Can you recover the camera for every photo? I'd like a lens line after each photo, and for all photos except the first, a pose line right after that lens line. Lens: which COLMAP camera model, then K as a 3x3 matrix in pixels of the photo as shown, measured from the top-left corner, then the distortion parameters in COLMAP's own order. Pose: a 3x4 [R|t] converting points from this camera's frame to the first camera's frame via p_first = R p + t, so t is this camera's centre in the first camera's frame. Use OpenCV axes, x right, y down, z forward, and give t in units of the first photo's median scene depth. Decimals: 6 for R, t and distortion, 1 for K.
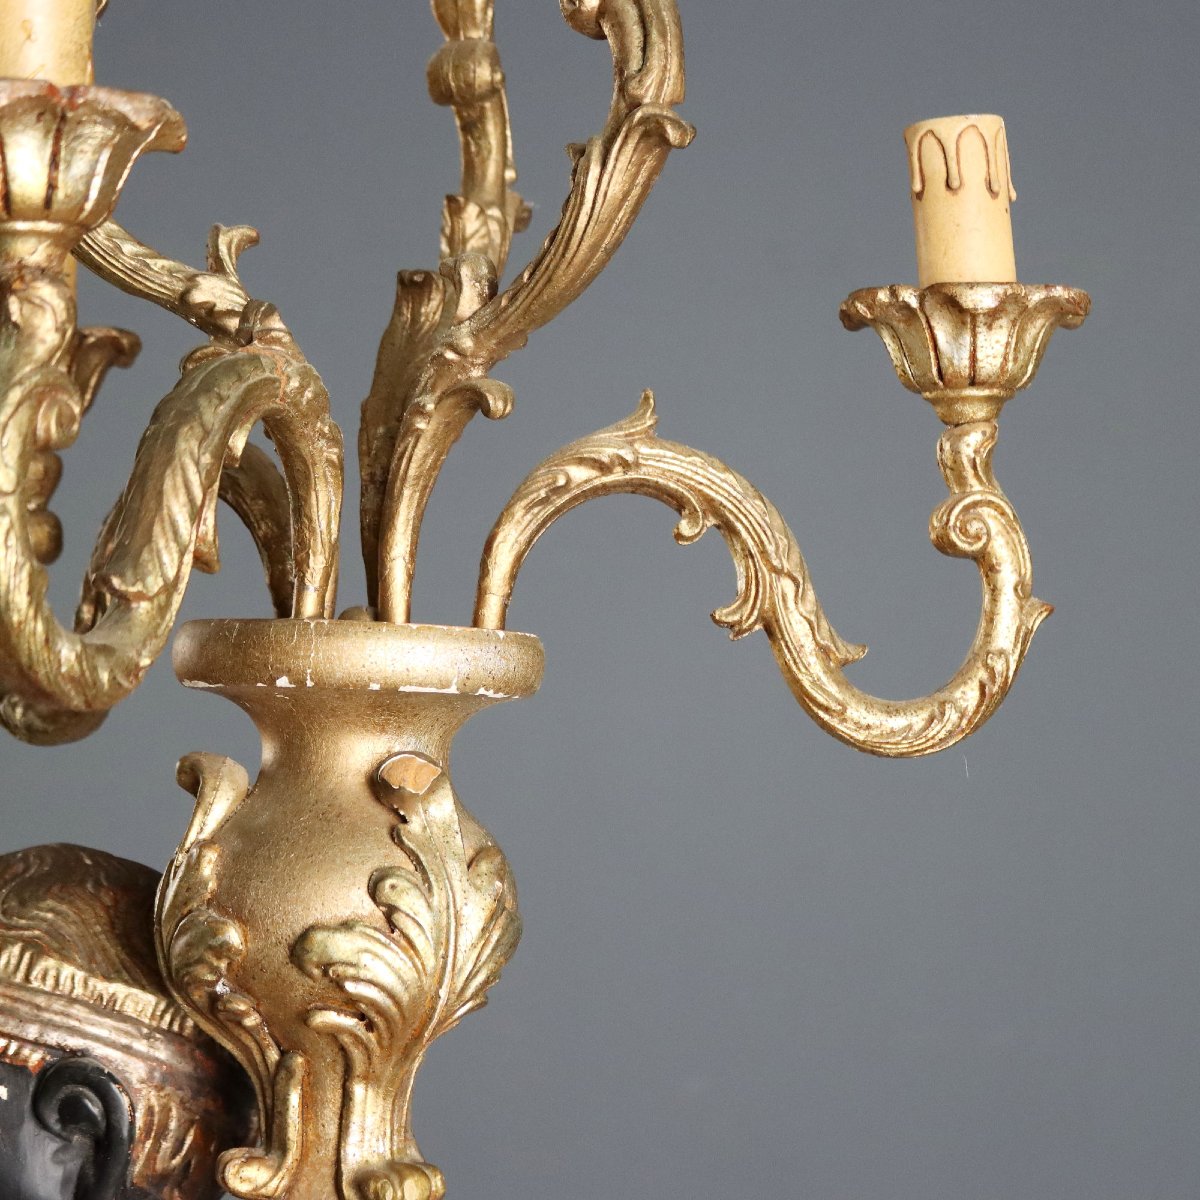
lens RADIAL K [[2613.3, 0, 600.0], [0, 2613.3, 600.0], [0, 0, 1]] dist [-0.048024, 0.156512]
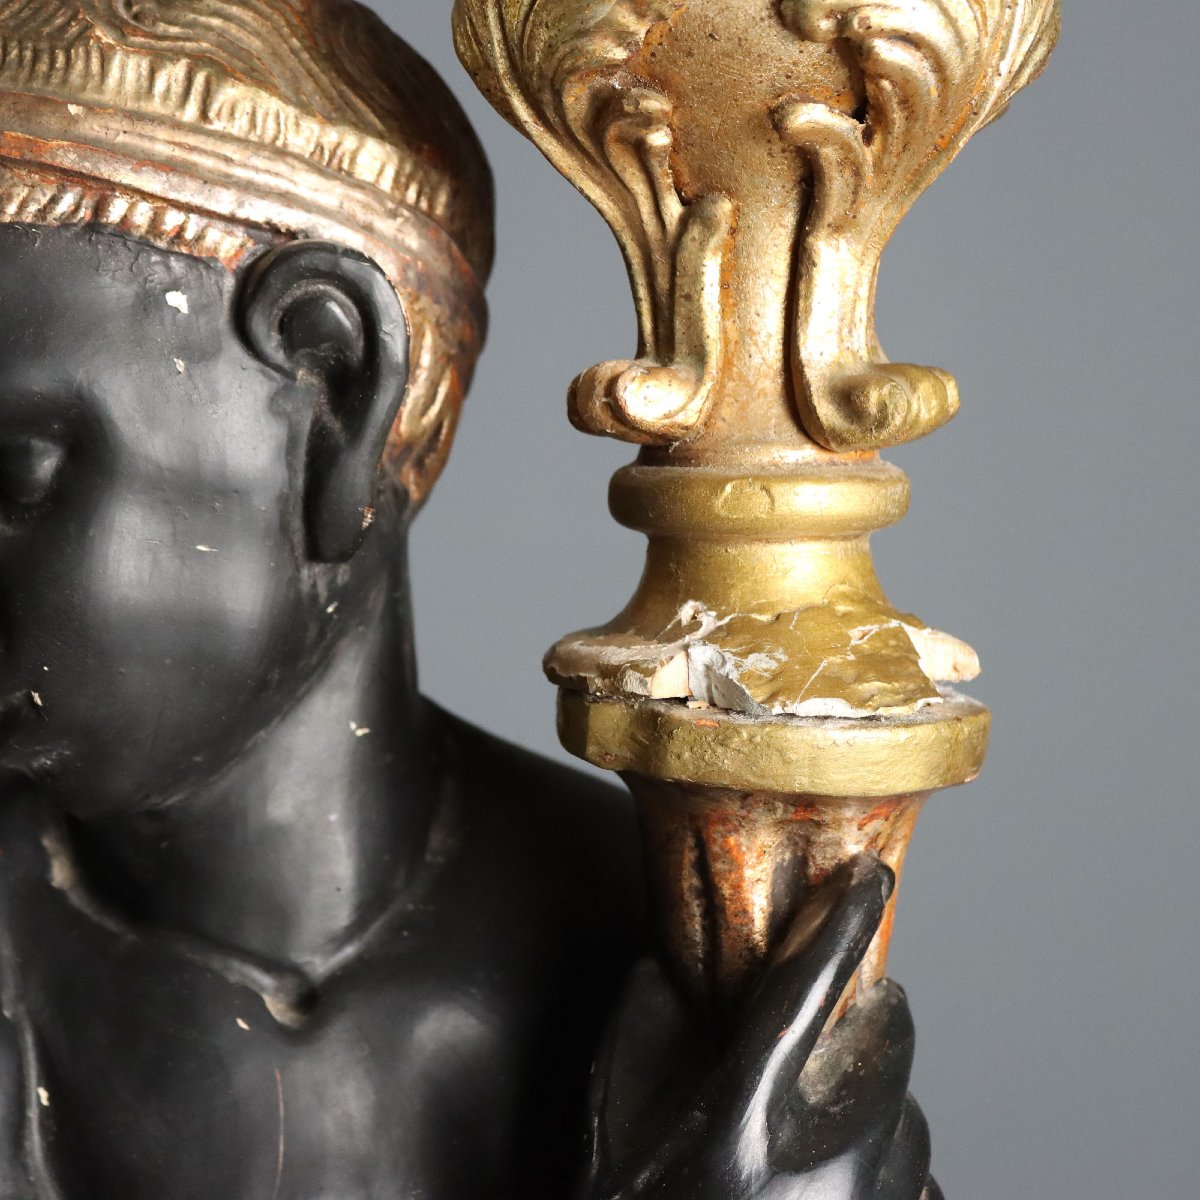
lens RADIAL K [[2690.3, 0, 600.0], [0, 2690.3, 600.0], [0, 0, 1]] dist [-0.031523, 0.077921]
pose [[0.968375, -0.054196, 0.243543, -0.288174], [0.015437, 0.987268, 0.158315, 0.158694], [-0.249022, -0.149548, 0.956882, 0.366222]]
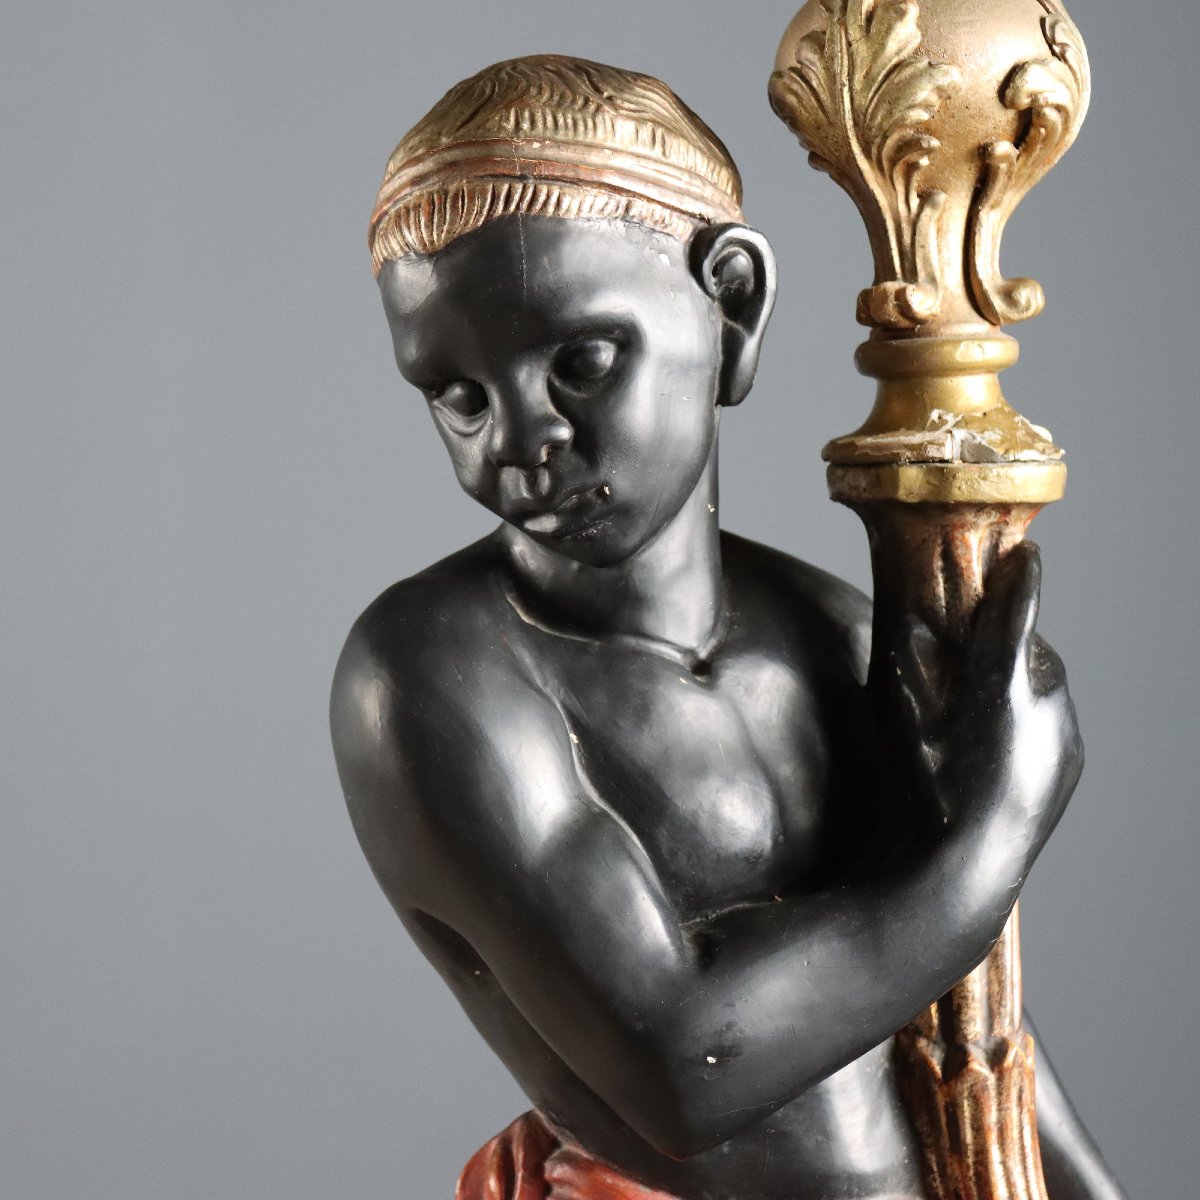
lens RADIAL K [[2690.3, 0, 600.0], [0, 2690.3, 600.0], [0, 0, 1]] dist [-0.031523, 0.077921]
pose [[0.768747, -0.131973, 0.625789, -0.949225], [0.042862, 0.986909, 0.155476, 0.152811], [-0.638115, -0.092699, 0.764340, 0.161783]]
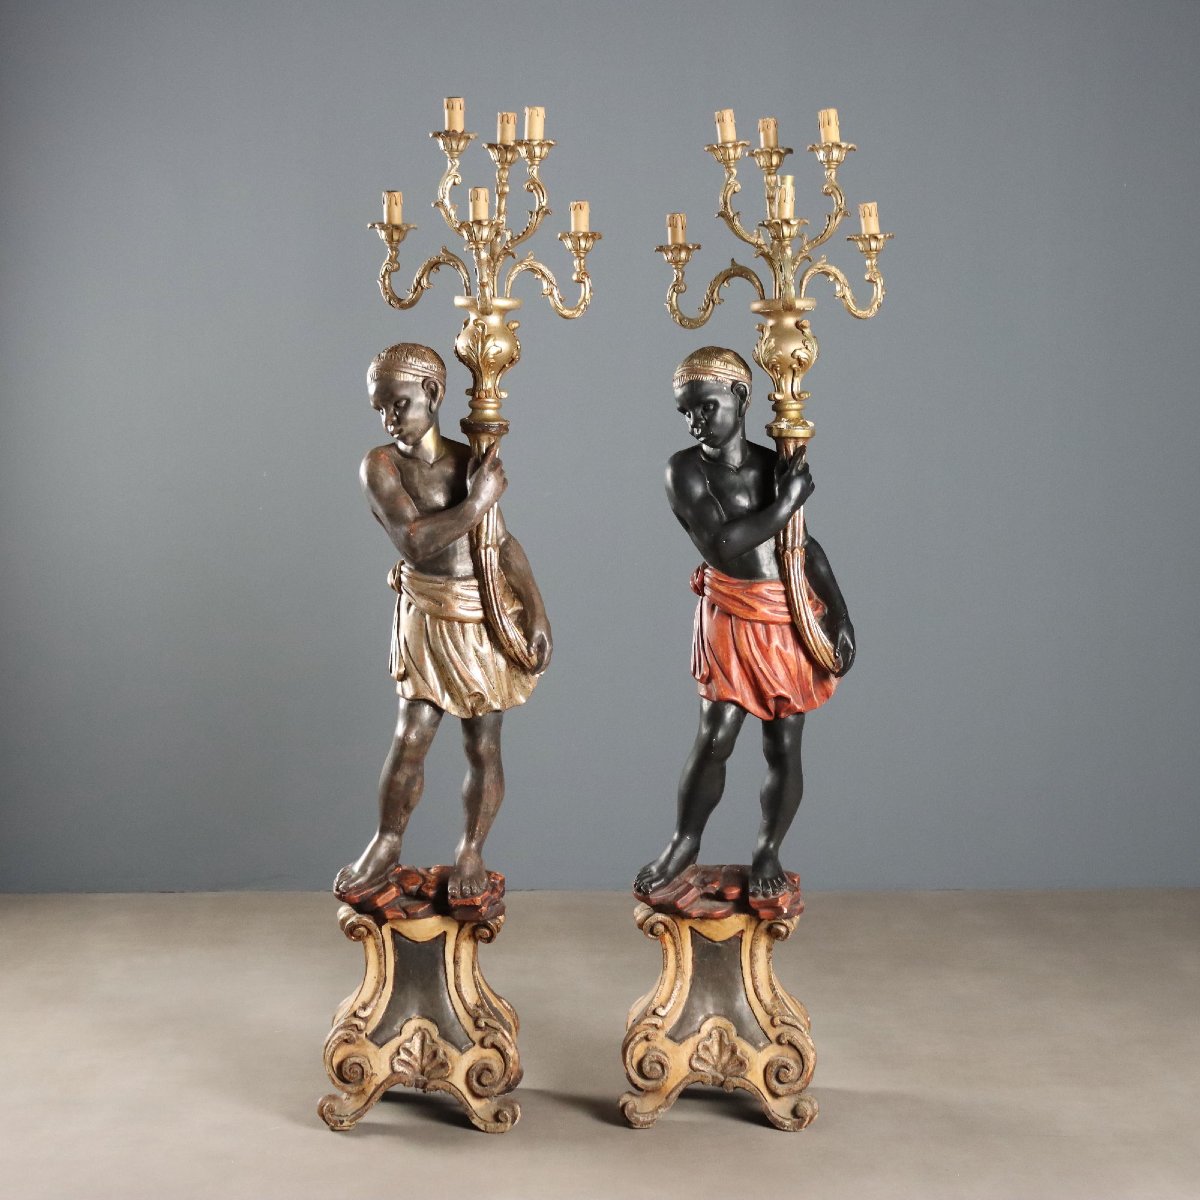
lens RADIAL K [[2318.5, 0, 621.8], [0, 2318.5, 601.1], [0, 0, 1]] dist [-0.051608, -0.008555]
pose [[0.929057, -0.098447, 0.356596, -2.206012], [0.054207, 0.989764, 0.132020, -0.024266], [-0.365943, -0.103324, 0.924884, -3.469689]]
